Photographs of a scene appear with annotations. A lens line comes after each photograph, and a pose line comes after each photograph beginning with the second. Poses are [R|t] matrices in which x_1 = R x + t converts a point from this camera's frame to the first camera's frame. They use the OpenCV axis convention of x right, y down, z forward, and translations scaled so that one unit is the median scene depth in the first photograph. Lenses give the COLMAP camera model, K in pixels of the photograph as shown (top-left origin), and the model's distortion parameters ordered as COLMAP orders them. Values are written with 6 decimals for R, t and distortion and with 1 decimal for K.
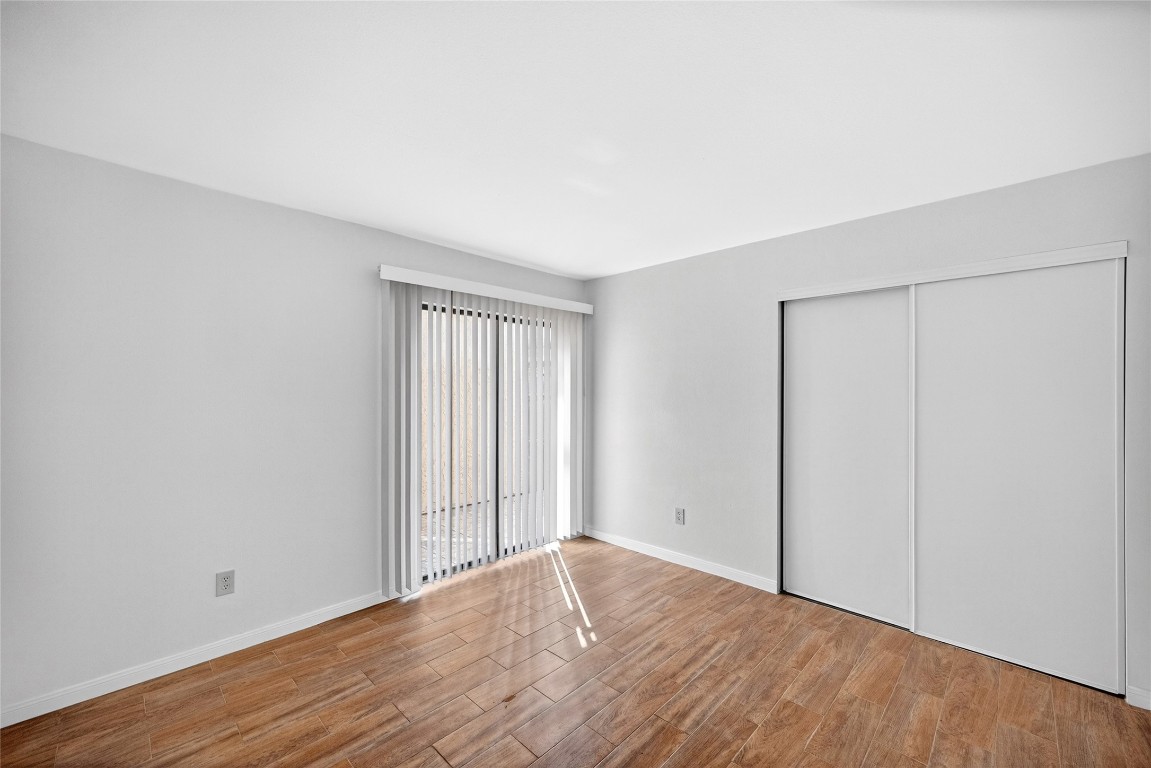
lens RADIAL K [[459.4, 0, 581.4], [0, 459.4, 385.9], [0, 0, 1]] dist [0.002052, 0.000377]
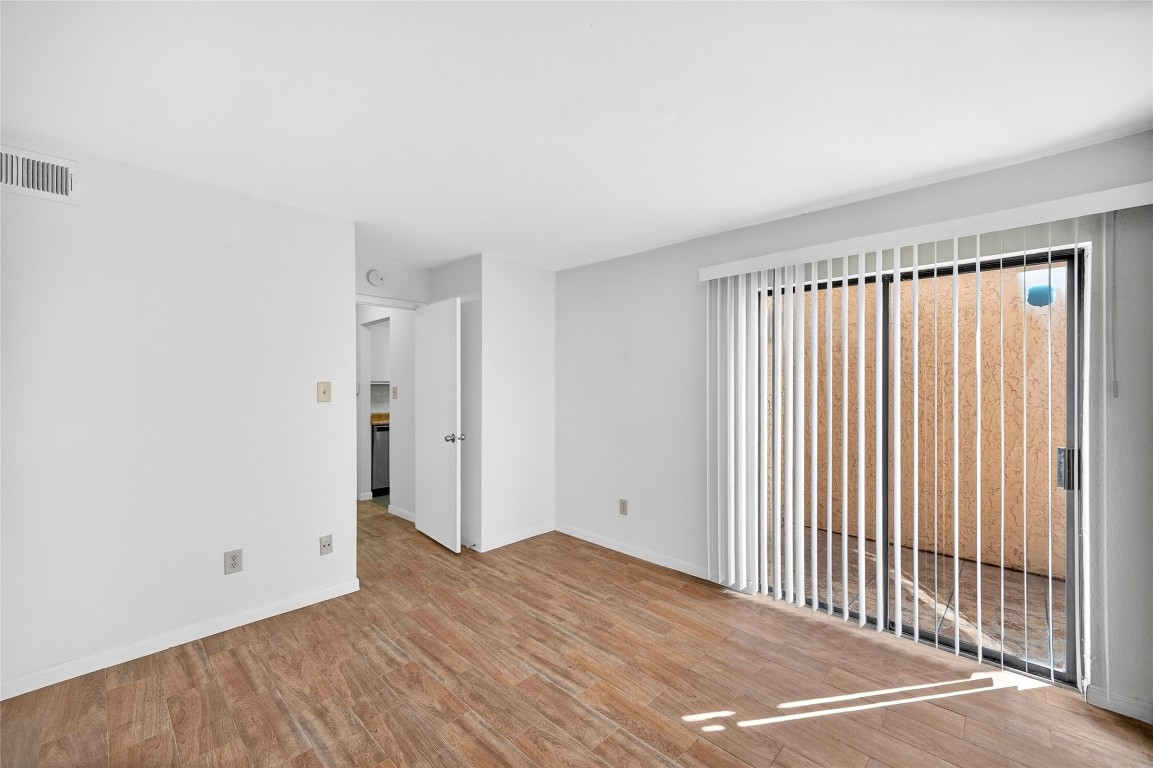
lens RADIAL K [[460.2, 0, 582.5], [0, 460.2, 385.9], [0, 0, 1]] dist [0.002052, 0.000377]
pose [[-0.002178, -0.005817, -0.999981, 0.703400], [0.000346, 0.999983, -0.005817, 0.023148], [0.999998, -0.000358, -0.002176, 0.765407]]
